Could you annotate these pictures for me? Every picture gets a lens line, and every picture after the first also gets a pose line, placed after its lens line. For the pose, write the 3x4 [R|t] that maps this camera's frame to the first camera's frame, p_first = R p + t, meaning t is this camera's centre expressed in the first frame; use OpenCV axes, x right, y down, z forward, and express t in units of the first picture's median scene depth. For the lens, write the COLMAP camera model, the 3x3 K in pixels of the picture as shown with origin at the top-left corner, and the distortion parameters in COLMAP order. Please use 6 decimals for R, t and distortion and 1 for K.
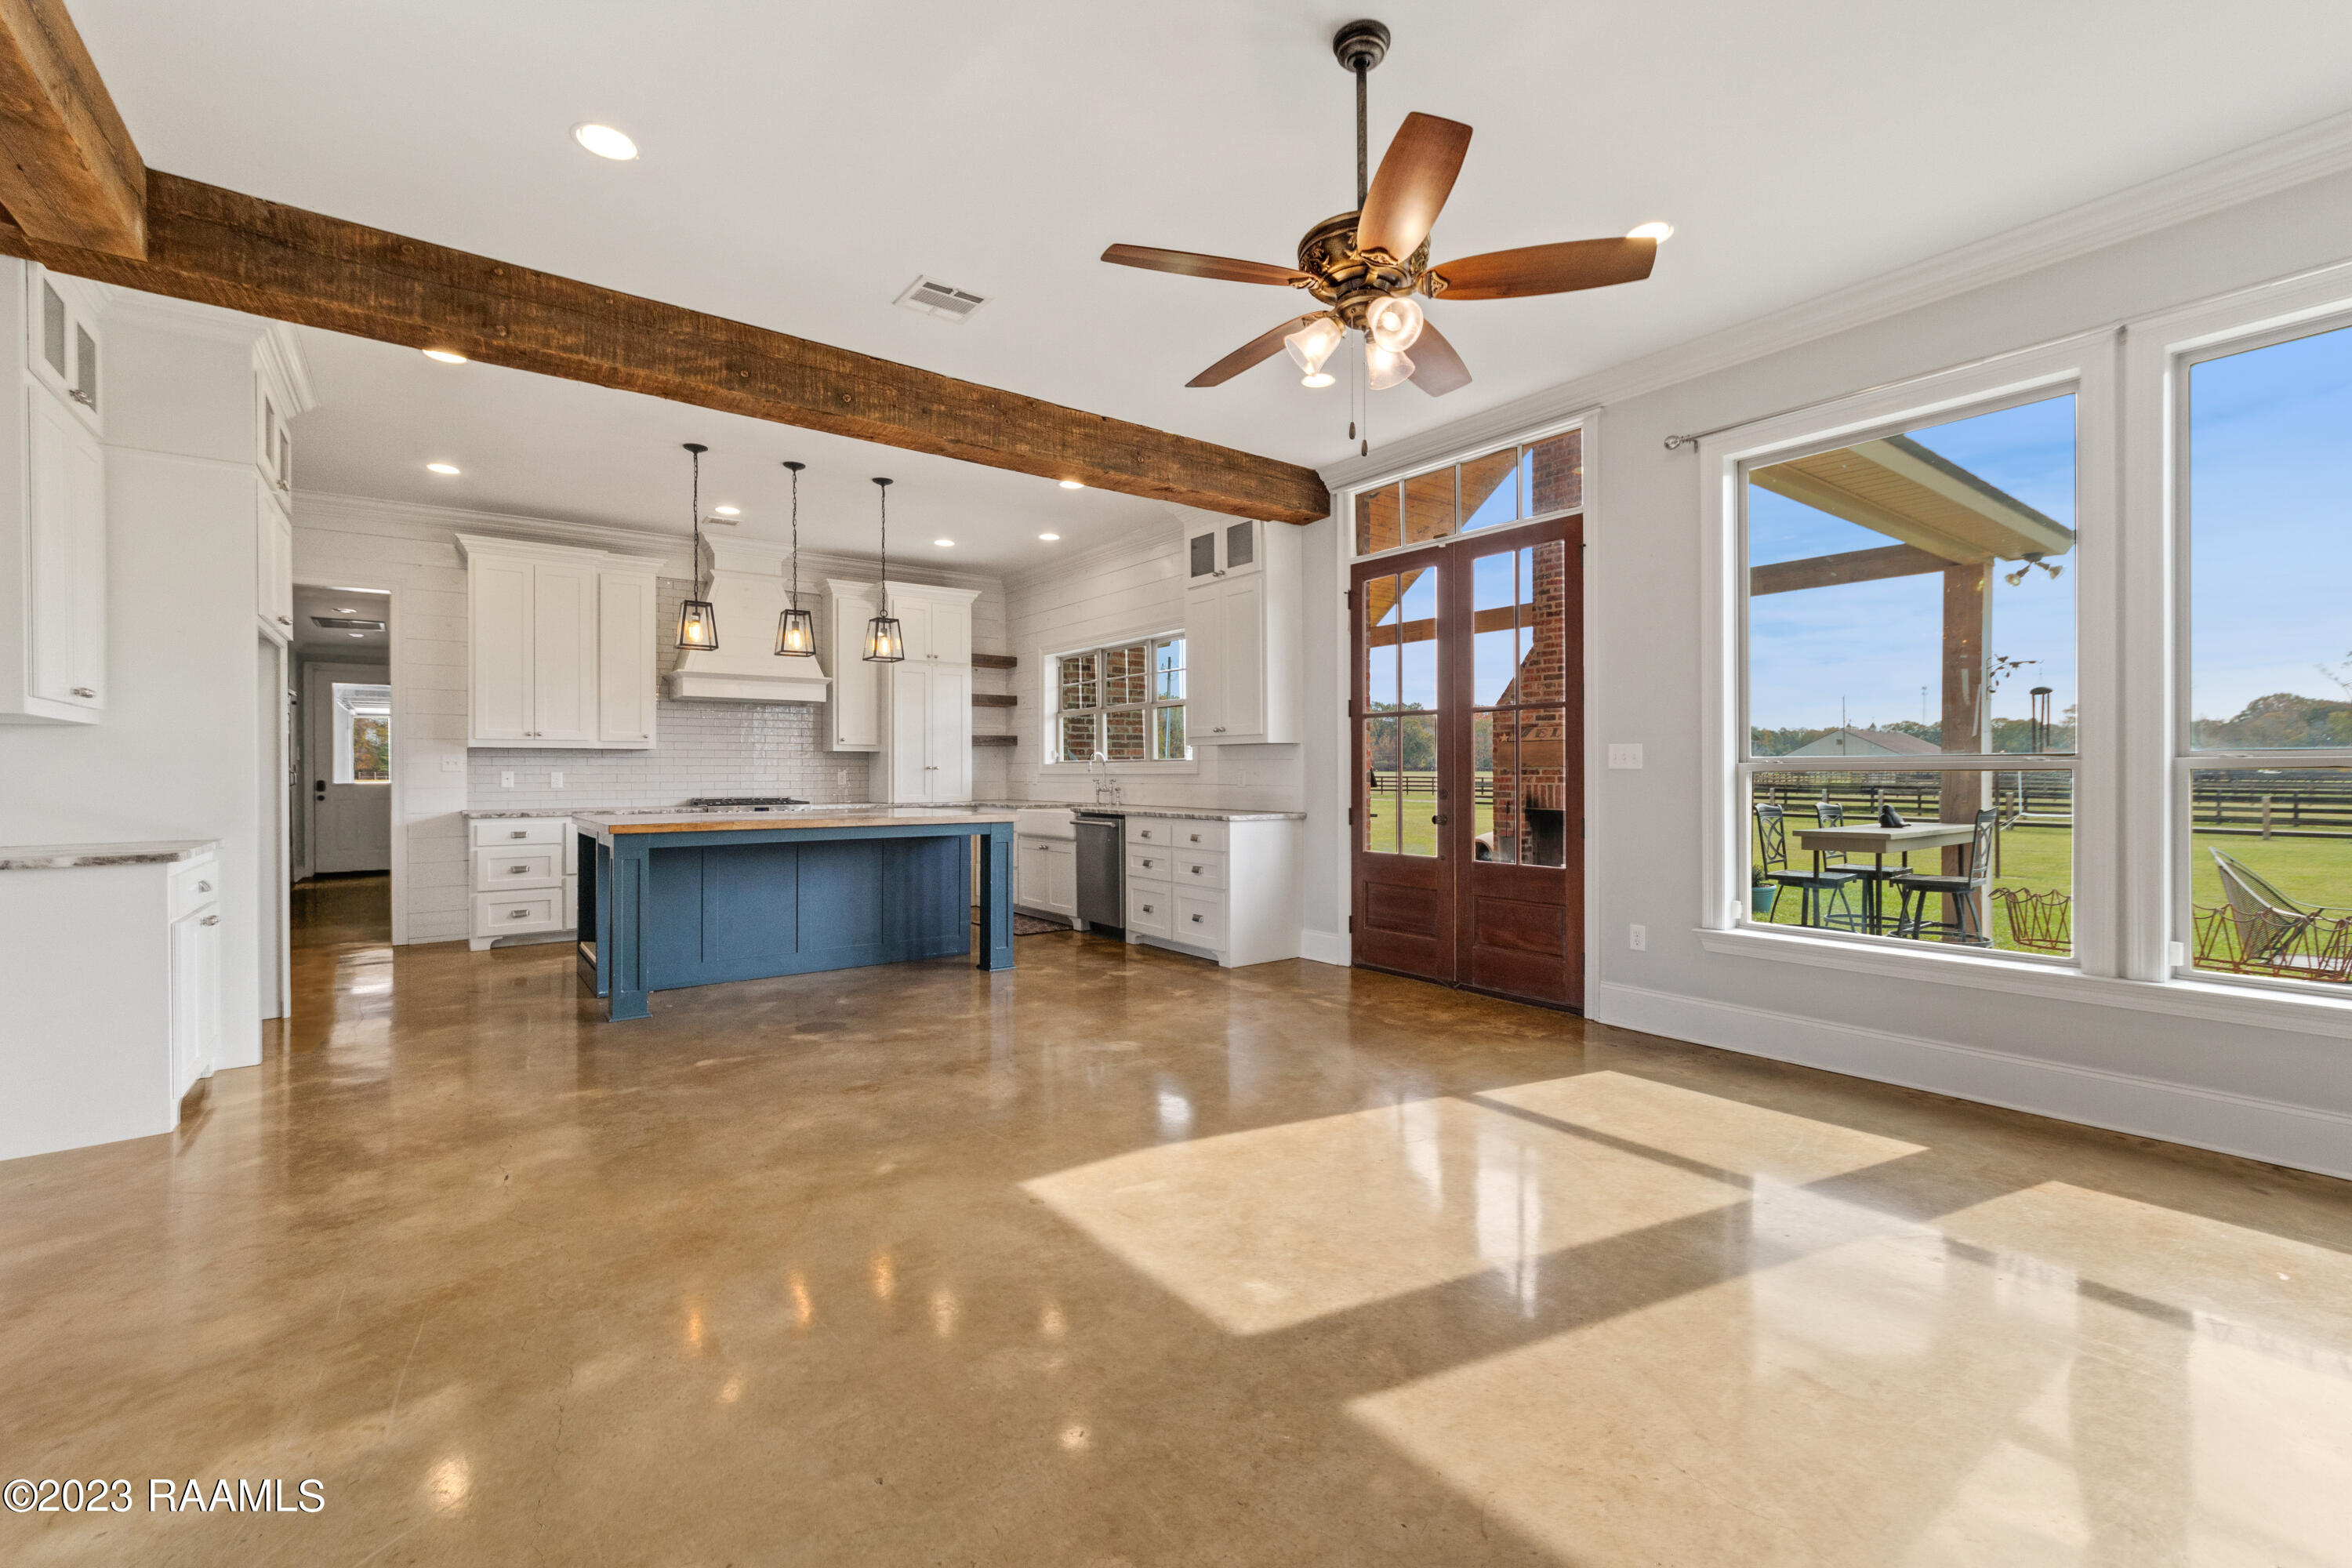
lens RADIAL K [[988.7, 0, 1189.2], [0, 988.7, 770.1], [0, 0, 1]] dist [0.001677, 0.000232]
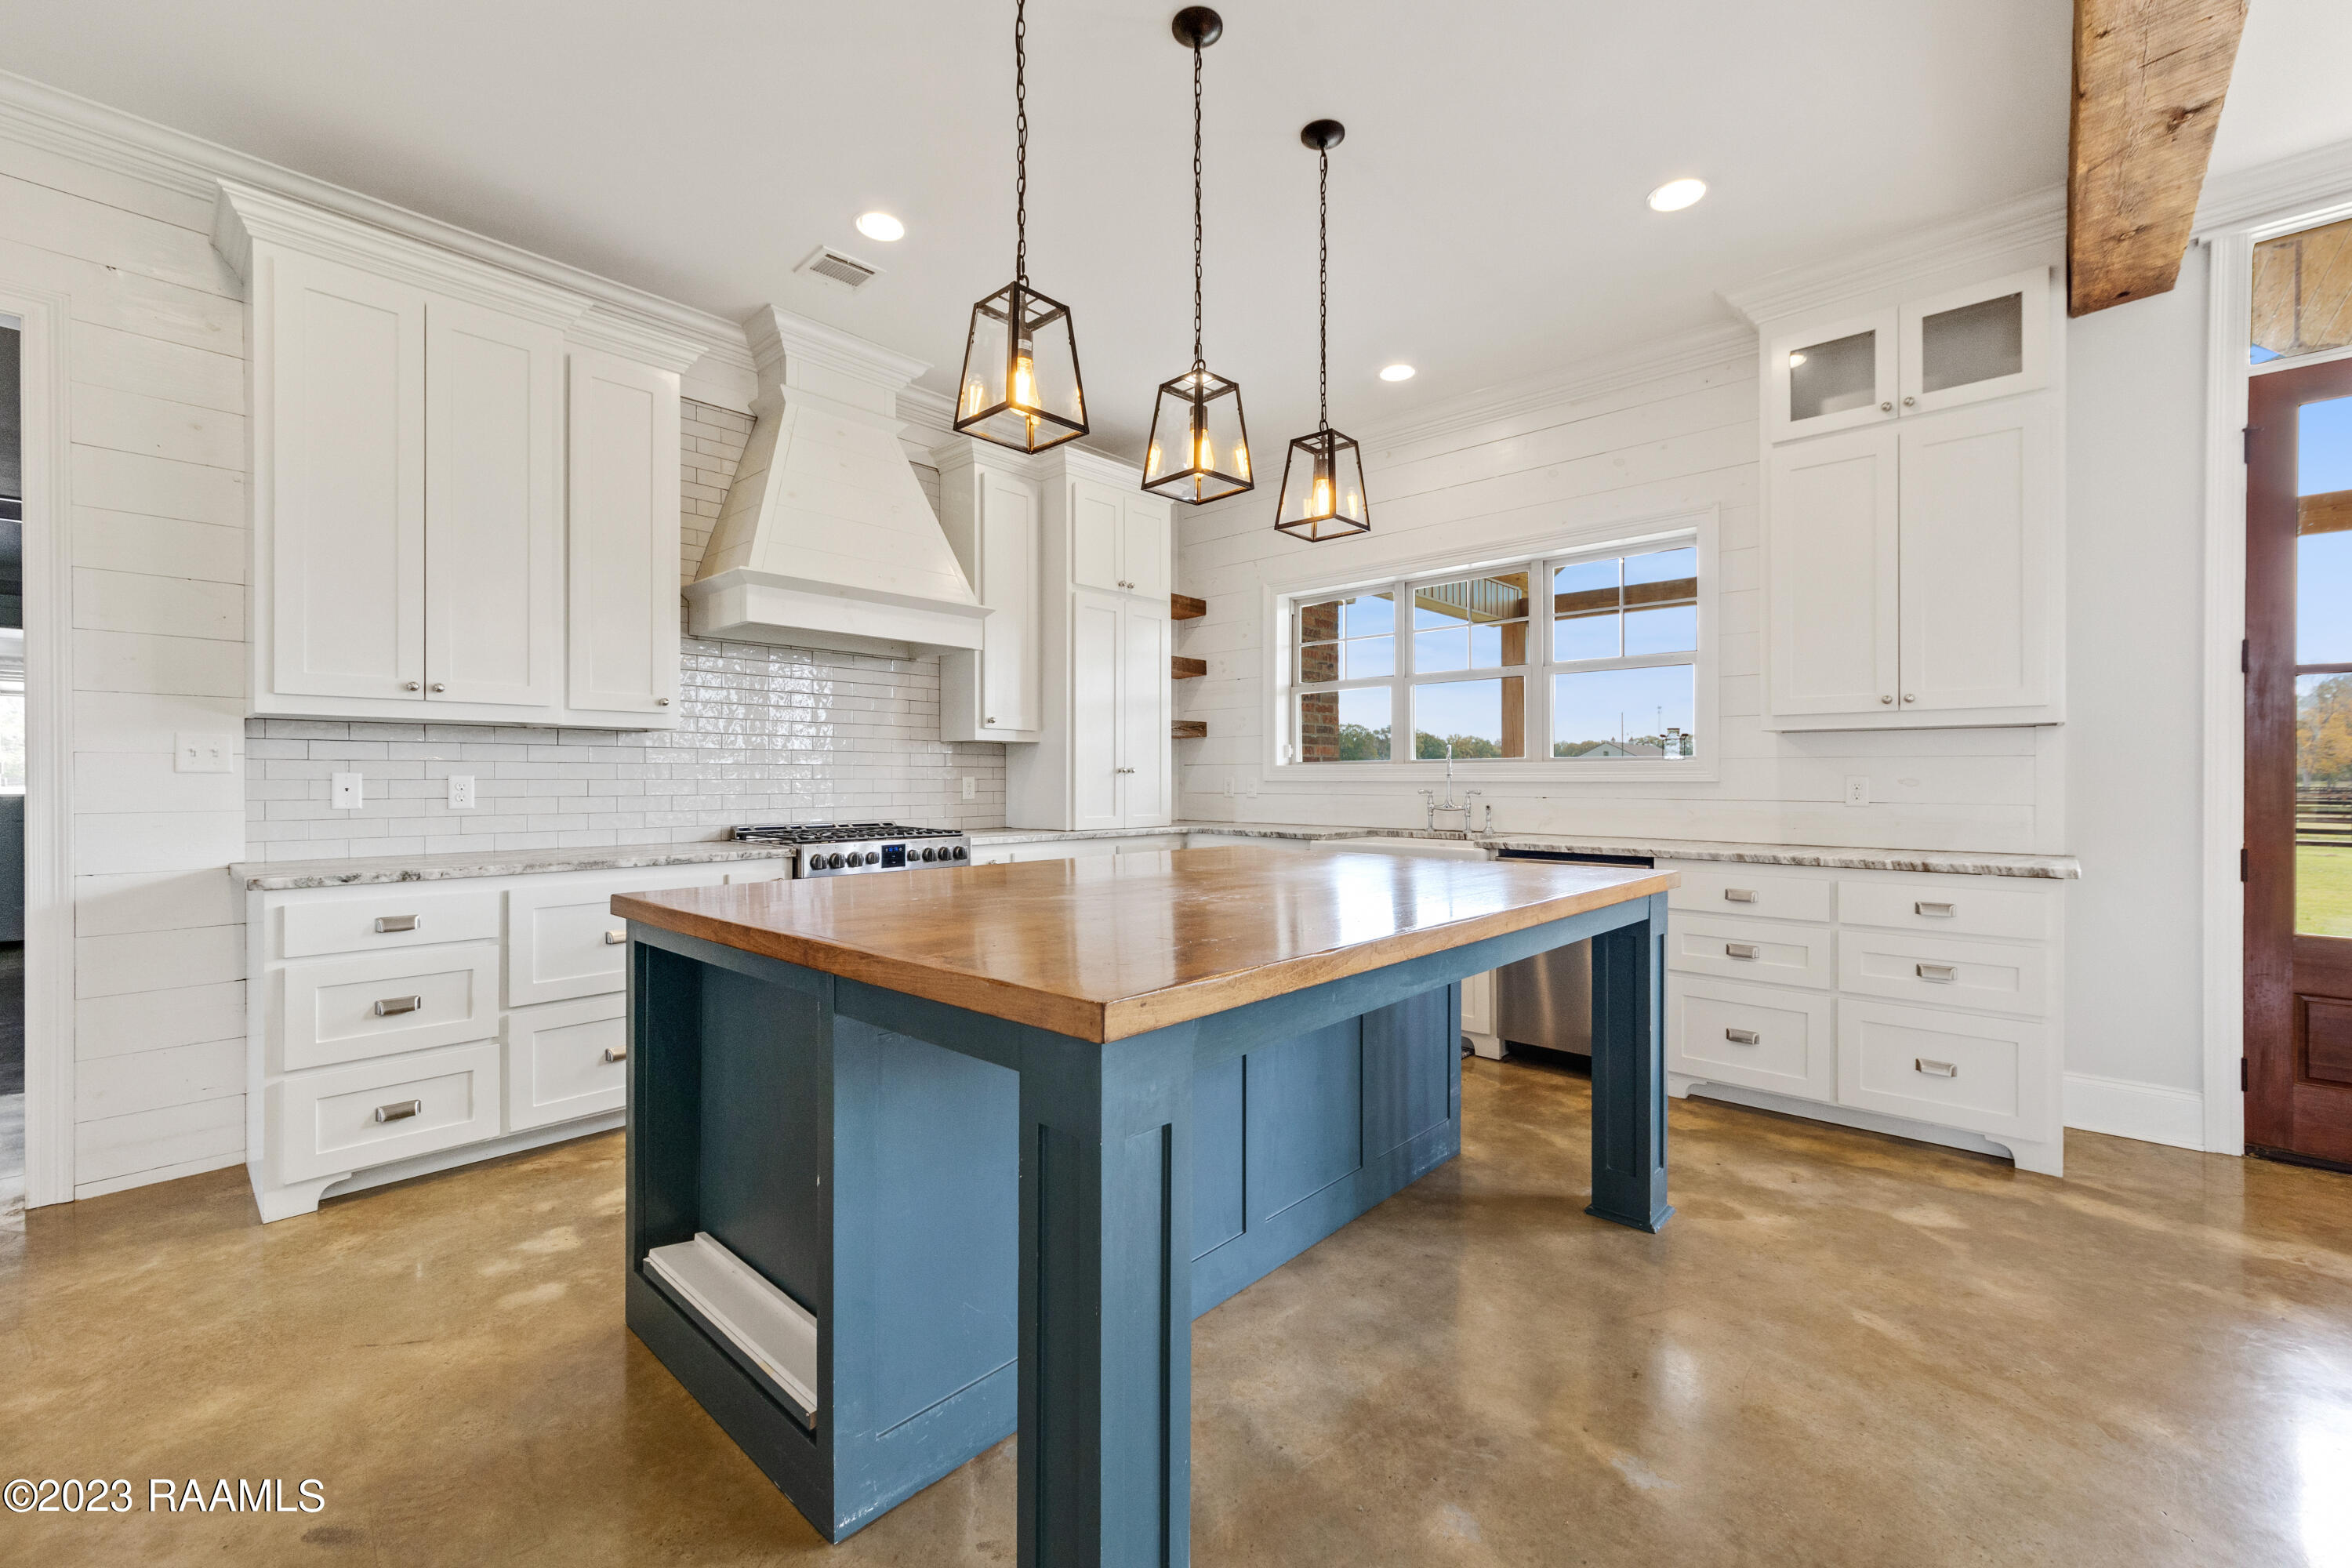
lens RADIAL K [[955.0, 0, 1181.8], [0, 955.0, 780.2], [0, 0, 1]] dist [0.002491, 0.000501]
pose [[0.984092, 0.003239, 0.177632, -0.429364], [-0.003827, 0.999988, 0.002969, 0.002262], [-0.177620, -0.003602, 0.984093, 0.552342]]
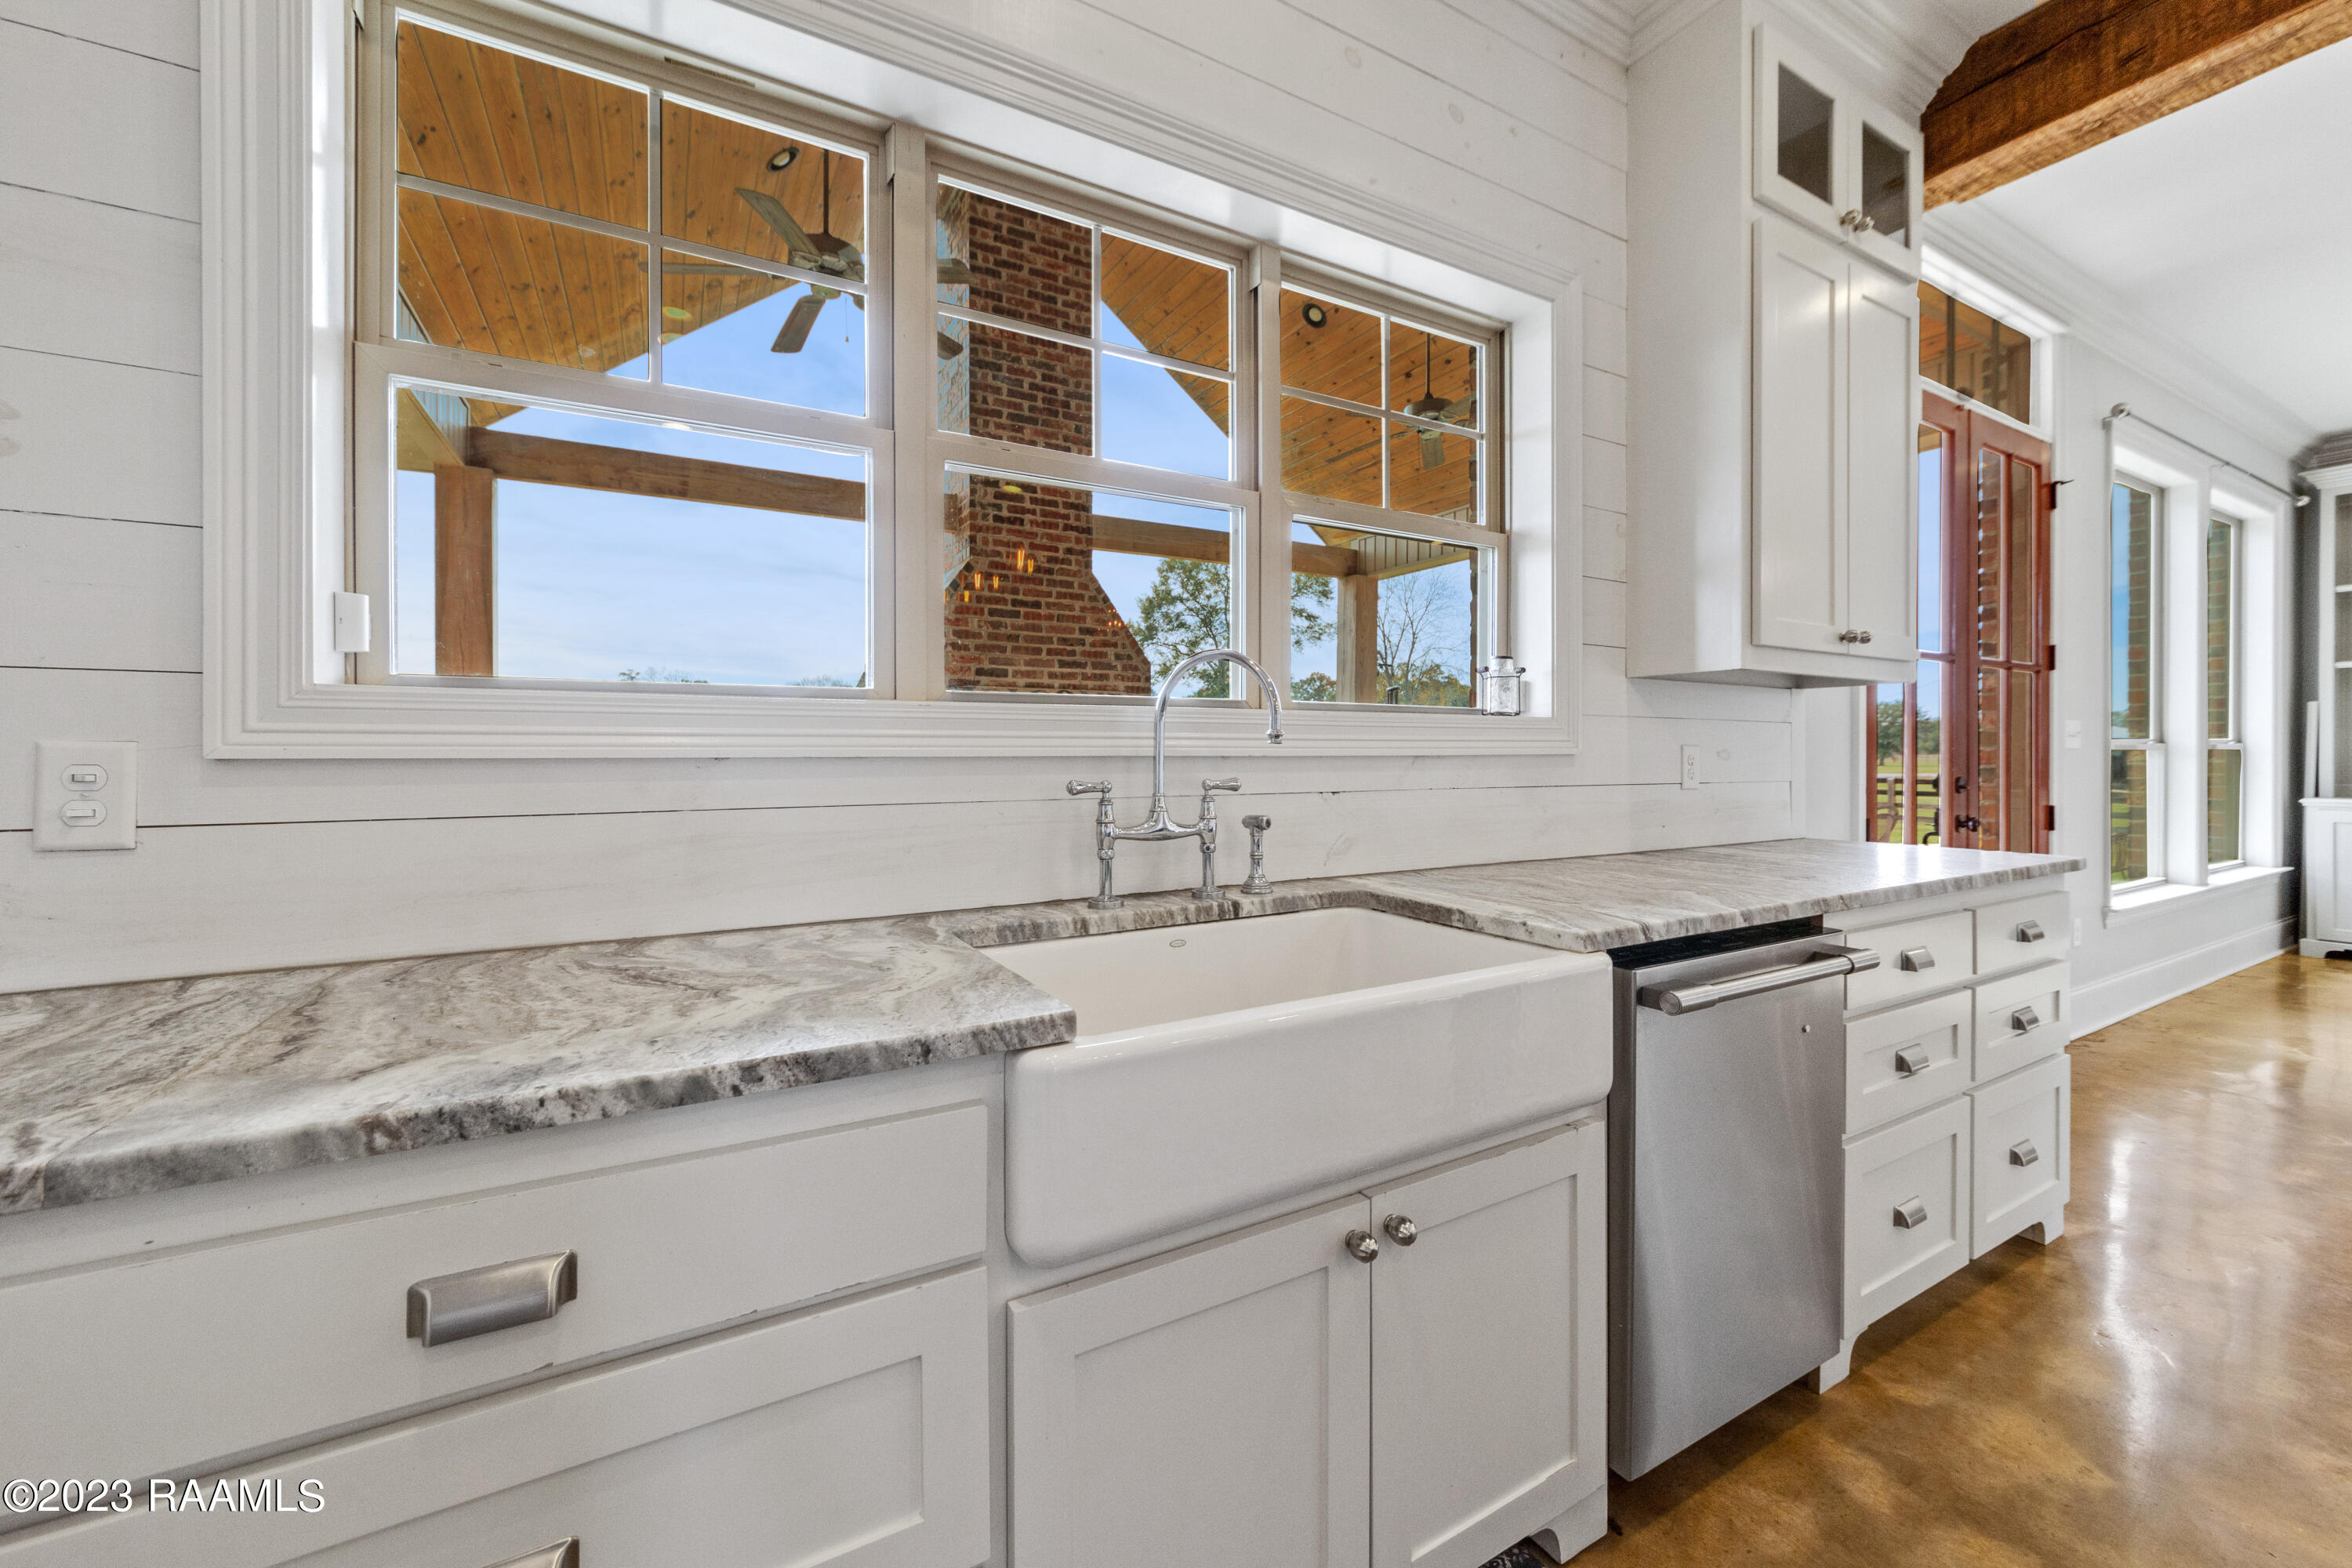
lens RADIAL K [[906.4, 0, 1177.9], [0, 906.4, 754.7], [0, 0, 1]] dist [0.000836, 0.000122]
pose [[0.136840, 0.000835, 0.990593, -0.340359], [-0.000453, 1.000000, -0.000780, 0.004179], [-0.990593, -0.000342, 0.136840, 1.183254]]
